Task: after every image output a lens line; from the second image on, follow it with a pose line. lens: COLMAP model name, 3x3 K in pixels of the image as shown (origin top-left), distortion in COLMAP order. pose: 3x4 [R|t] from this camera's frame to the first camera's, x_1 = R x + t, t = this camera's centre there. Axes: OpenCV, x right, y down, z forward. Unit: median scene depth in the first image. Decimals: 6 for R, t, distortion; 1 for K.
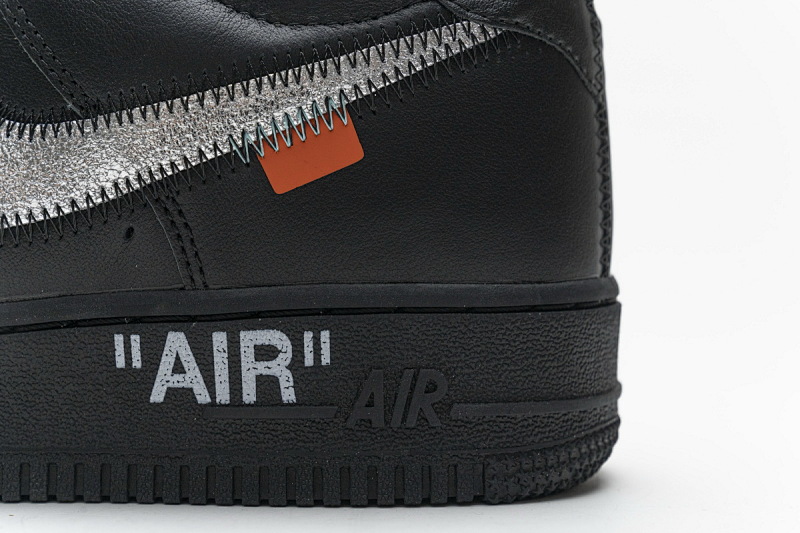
lens RADIAL K [[1544.5, 0, 399.1], [0, 1544.5, 262.6], [0, 0, 1]] dist [0.005703, 0.000000]
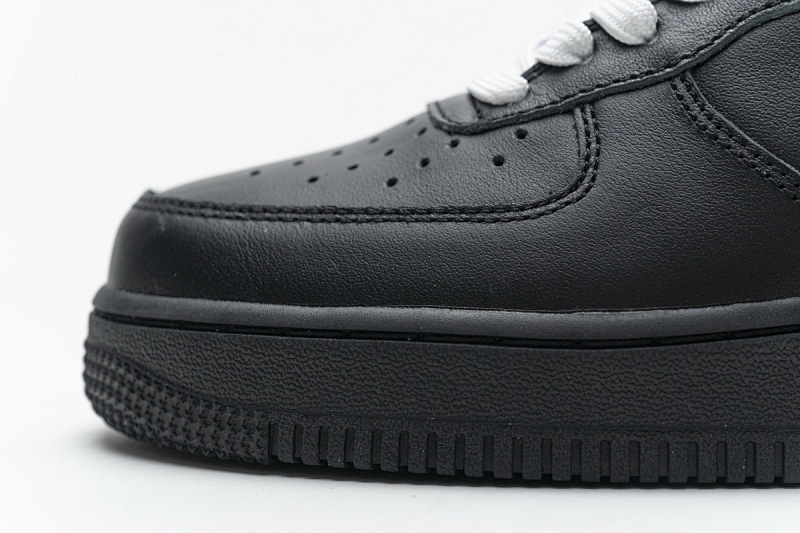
lens RADIAL K [[1544.5, 0, 400.1], [0, 1544.5, 266.1], [0, 0, 1]] dist [0.005703, 0.000000]
pose [[0.999965, -0.005410, -0.006365, -0.644833], [0.005521, 0.999832, 0.017494, 0.004293], [0.006269, -0.017529, 0.999827, 0.059175]]
